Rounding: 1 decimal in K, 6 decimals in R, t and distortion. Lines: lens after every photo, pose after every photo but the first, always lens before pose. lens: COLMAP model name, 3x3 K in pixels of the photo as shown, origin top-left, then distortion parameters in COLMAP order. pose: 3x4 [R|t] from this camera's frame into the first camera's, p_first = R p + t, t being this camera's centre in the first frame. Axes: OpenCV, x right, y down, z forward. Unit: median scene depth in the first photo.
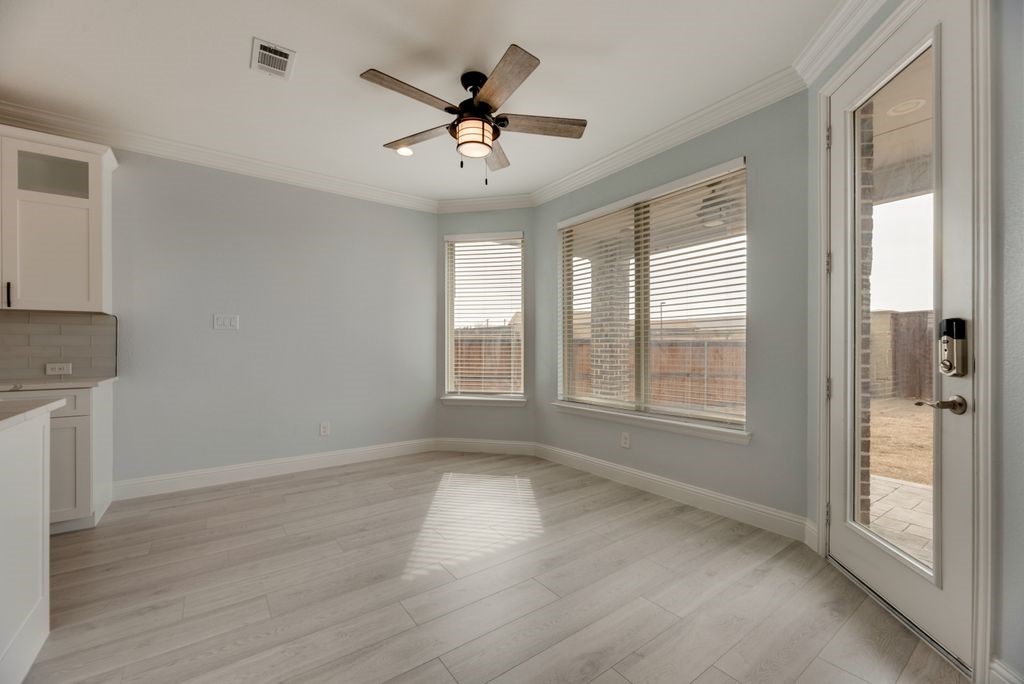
lens RADIAL K [[423.0, 0, 519.0], [0, 423.0, 346.4], [0, 0, 1]] dist [0.000801, 0.000594]
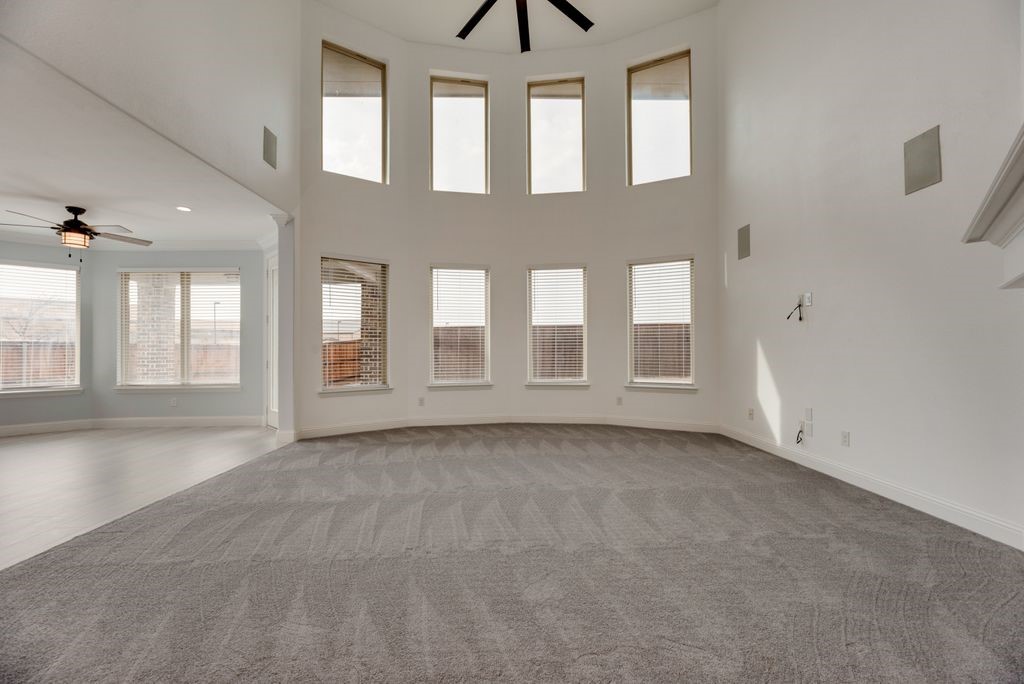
lens RADIAL K [[423.0, 0, 519.0], [0, 423.0, 346.4], [0, 0, 1]] dist [0.000801, 0.000594]
pose [[0.585568, 0.002955, 0.810618, -0.272035], [0.003517, 0.999975, -0.006186, 0.001420], [-0.810615, 0.006473, 0.585543, -0.969818]]
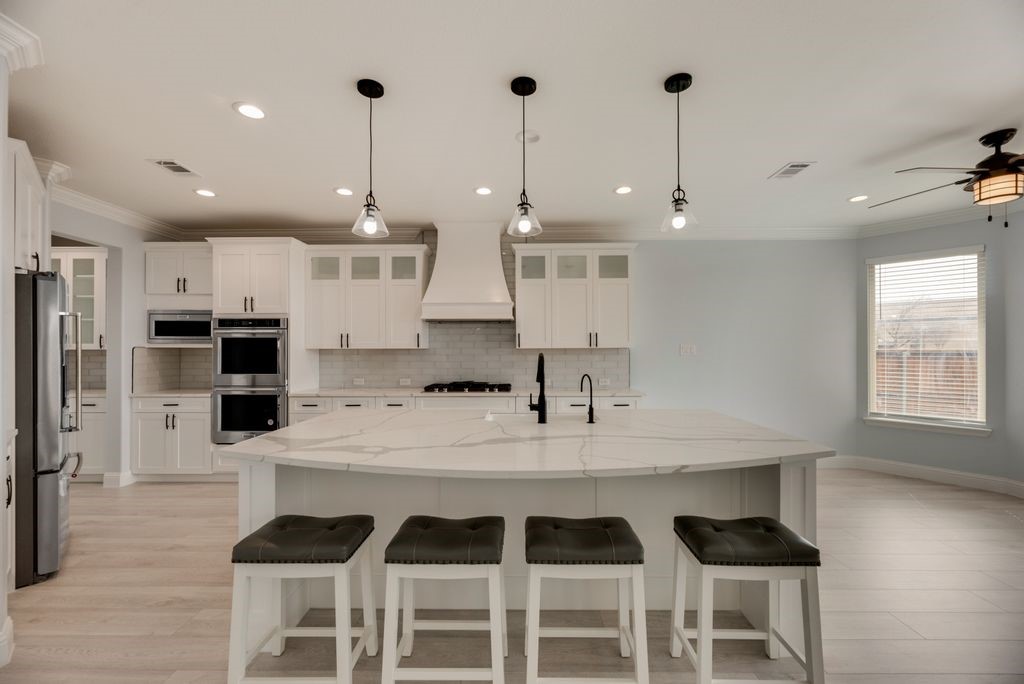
lens RADIAL K [[423.0, 0, 519.0], [0, 423.0, 346.4], [0, 0, 1]] dist [0.000801, 0.000594]
pose [[0.801523, -0.006462, -0.597929, -0.250575], [0.003619, 0.999976, -0.005956, -0.050899], [0.597953, 0.002610, 0.801527, -0.338904]]
